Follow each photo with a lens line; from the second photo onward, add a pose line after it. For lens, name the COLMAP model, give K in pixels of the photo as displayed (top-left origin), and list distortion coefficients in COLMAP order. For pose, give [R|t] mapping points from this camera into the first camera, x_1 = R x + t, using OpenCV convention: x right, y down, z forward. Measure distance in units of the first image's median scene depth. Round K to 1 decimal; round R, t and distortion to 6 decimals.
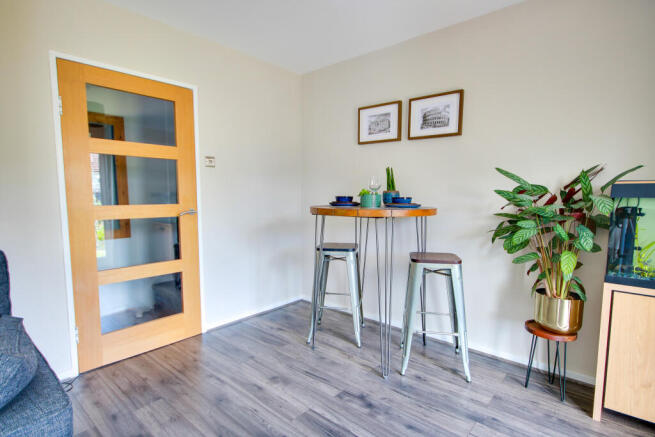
lens RADIAL K [[332.4, 0, 331.6], [0, 332.4, 219.7], [0, 0, 1]] dist [0.013182, 0.000572]
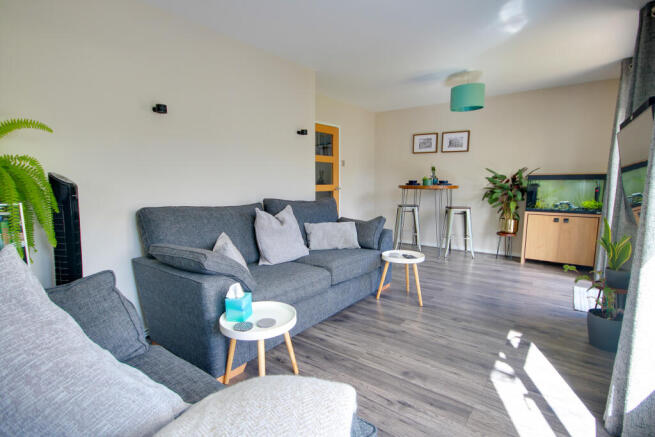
lens RADIAL K [[332.4, 0, 324.6], [0, 332.4, 219.3], [0, 0, 1]] dist [0.013182, 0.000572]
pose [[0.998324, -0.009171, 0.057137, -0.756318], [0.006930, 0.999204, 0.039292, 0.104648], [-0.057452, -0.038830, 0.997593, -1.262172]]
